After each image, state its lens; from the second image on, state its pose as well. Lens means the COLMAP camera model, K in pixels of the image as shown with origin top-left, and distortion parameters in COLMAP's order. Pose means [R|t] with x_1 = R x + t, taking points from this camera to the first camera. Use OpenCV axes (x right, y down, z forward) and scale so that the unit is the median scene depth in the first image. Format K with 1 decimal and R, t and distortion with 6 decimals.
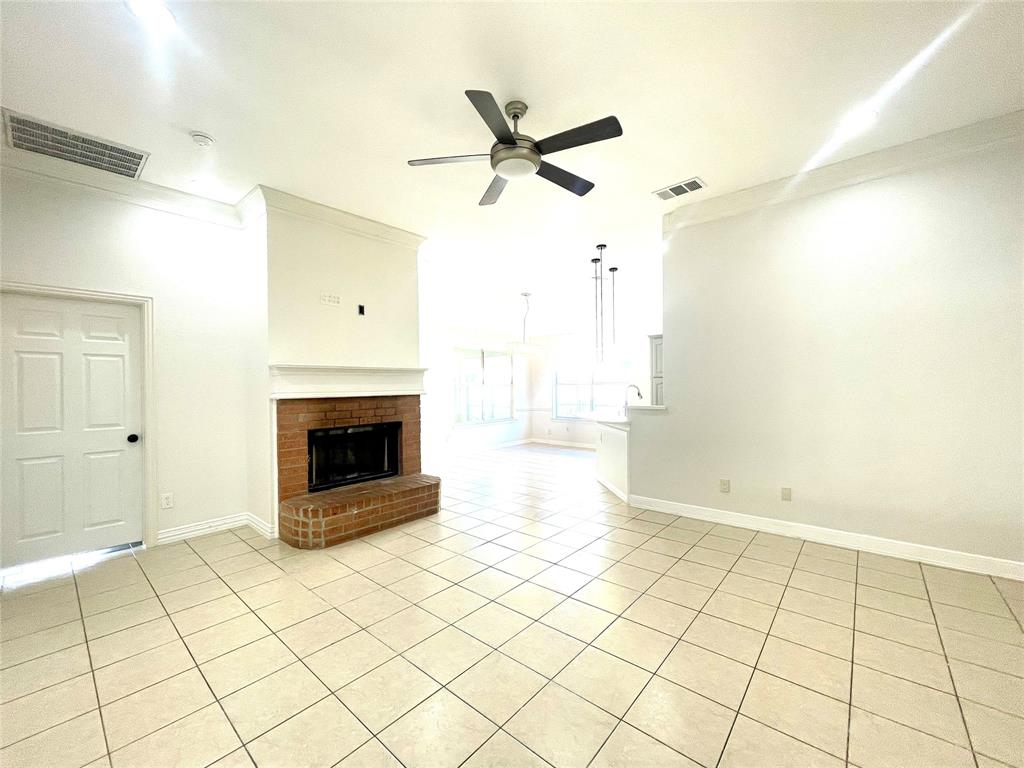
lens RADIAL K [[413.9, 0, 506.1], [0, 413.9, 385.5], [0, 0, 1]] dist [0.003681, -0.000788]
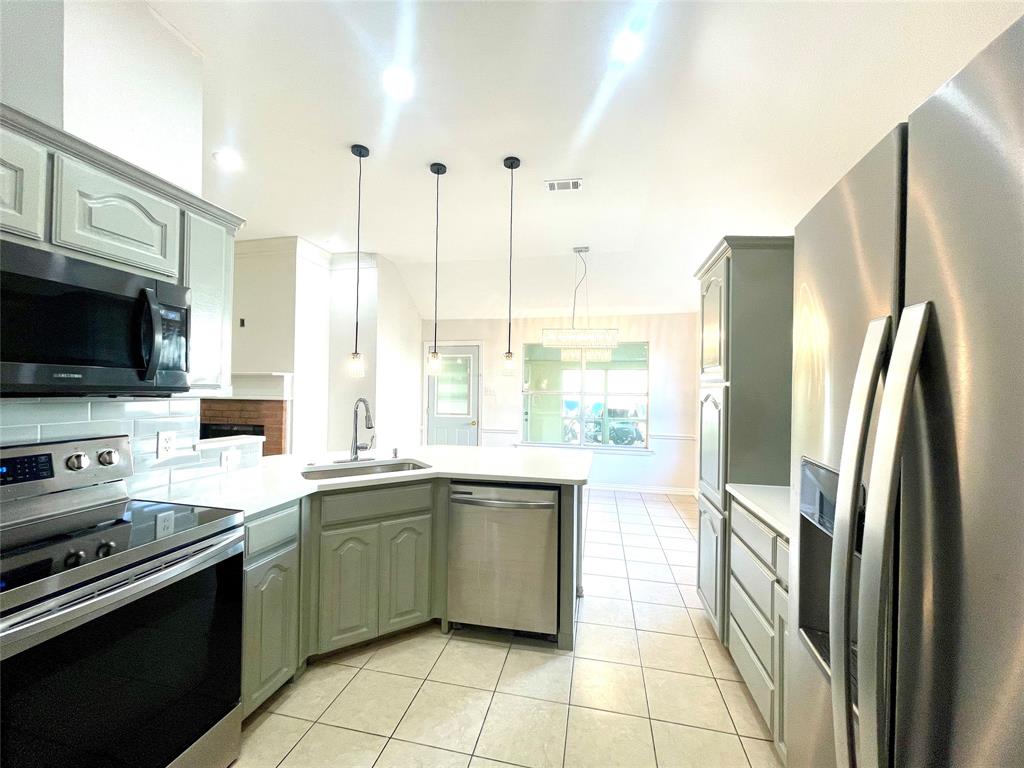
lens RADIAL K [[413.9, 0, 506.1], [0, 413.9, 385.5], [0, 0, 1]] dist [0.003681, -0.000788]
pose [[0.480187, 0.009405, -0.877116, 0.995379], [-0.019775, 0.999804, -0.000105, -0.025582], [0.876943, 0.017395, 0.480279, 1.097792]]
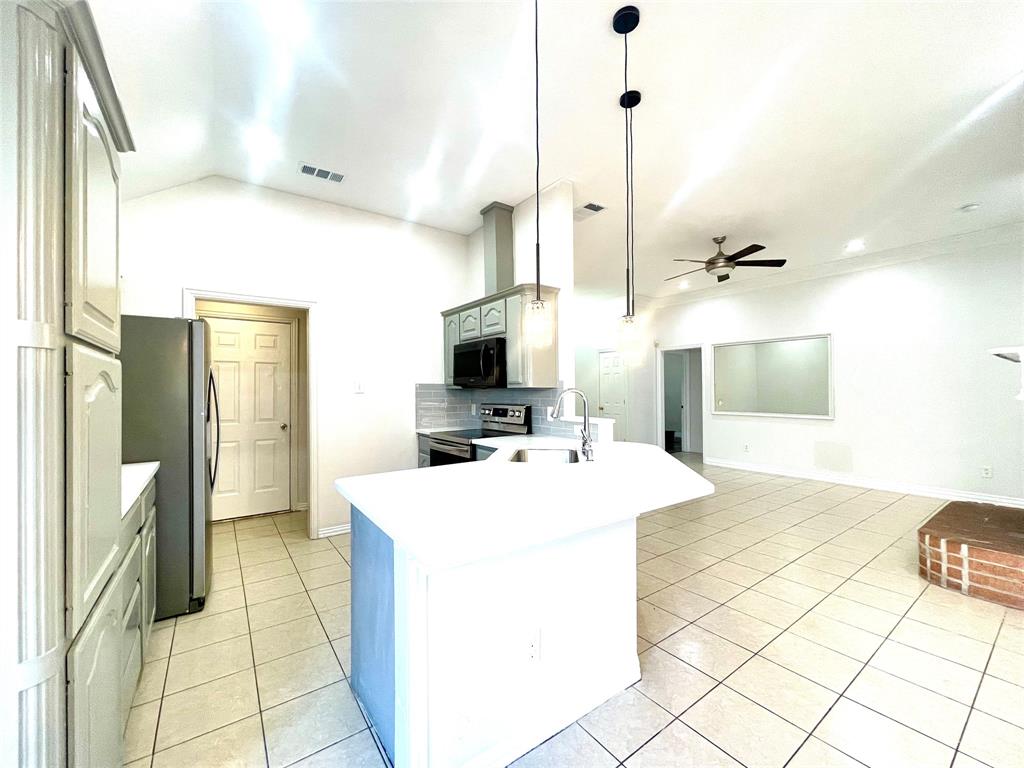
lens RADIAL K [[413.9, 0, 506.1], [0, 413.9, 385.5], [0, 0, 1]] dist [0.003681, -0.000788]
pose [[-0.973336, 0.022643, 0.228262, 0.345761], [0.020394, 0.999717, -0.012208, -0.003015], [-0.228474, -0.007227, -0.973523, 1.782070]]
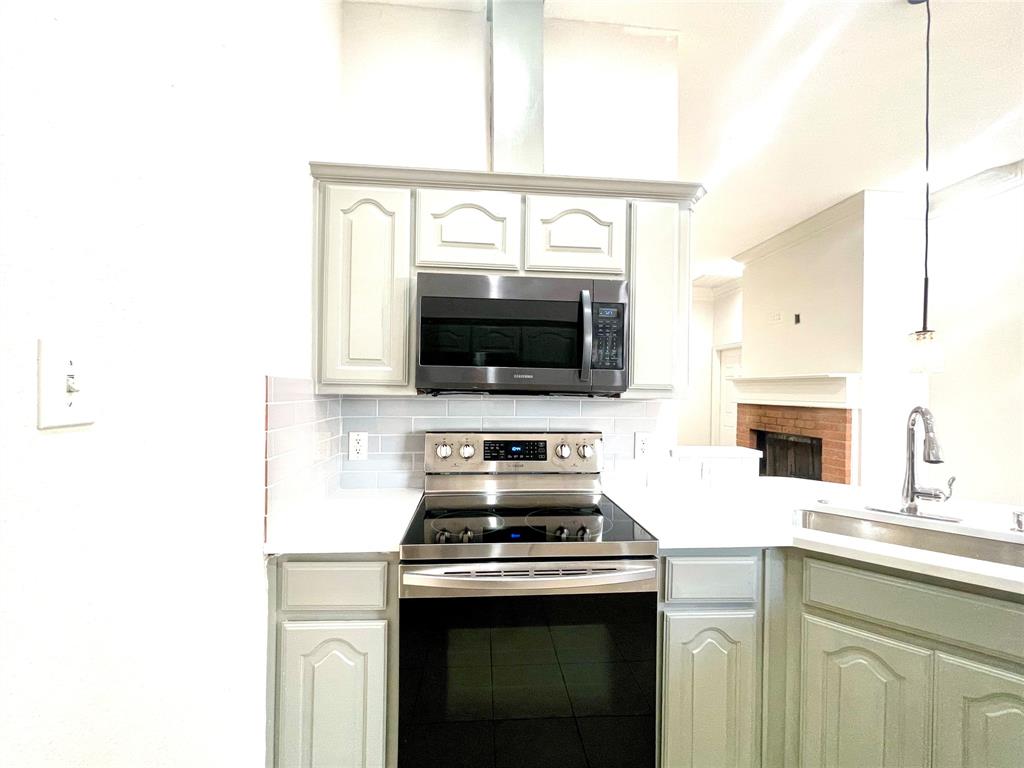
lens RADIAL K [[413.9, 0, 506.1], [0, 413.9, 385.5], [0, 0, 1]] dist [0.003681, -0.000788]
pose [[-0.692703, -0.003863, -0.721213, 0.854205], [-0.006941, 0.999975, 0.001311, -0.019269], [0.721190, 0.005914, -0.692712, 1.192775]]
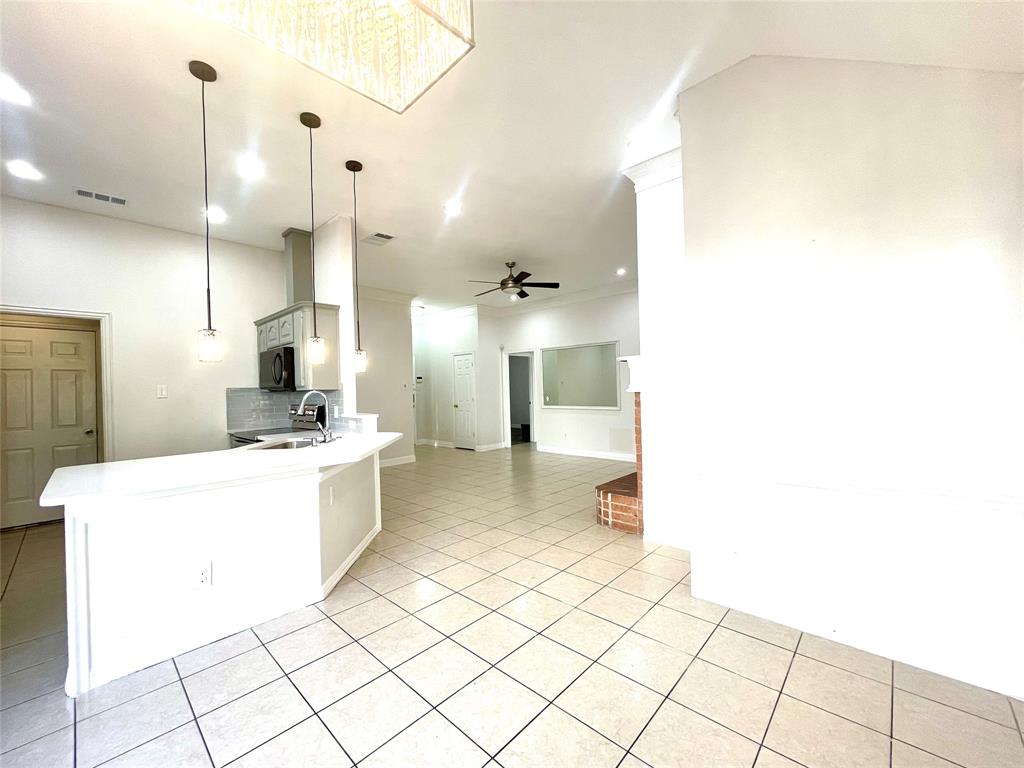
lens RADIAL K [[413.9, 0, 506.1], [0, 413.9, 385.5], [0, 0, 1]] dist [0.003681, -0.000788]
pose [[-0.998453, 0.039633, 0.038993, 0.018469], [0.039489, 0.999210, -0.004464, 0.003497], [-0.039139, -0.002918, -0.999230, 1.915438]]
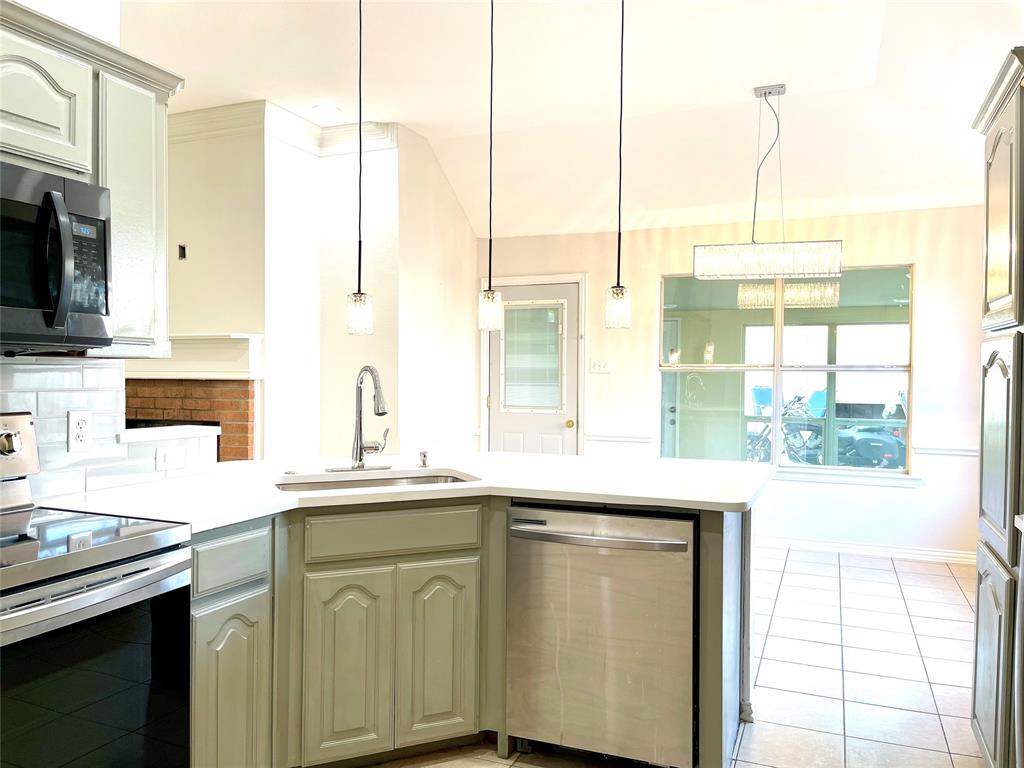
lens RADIAL K [[771.6, 0, 512.0], [0, 771.6, 384.0], [0, 0, 1]] dist [0.085556, -0.104644]
pose [[0.325344, 0.030175, -0.945114, 1.052135], [-0.011593, 0.999543, 0.027922, -0.007866], [0.945525, 0.001872, 0.325545, 1.101154]]
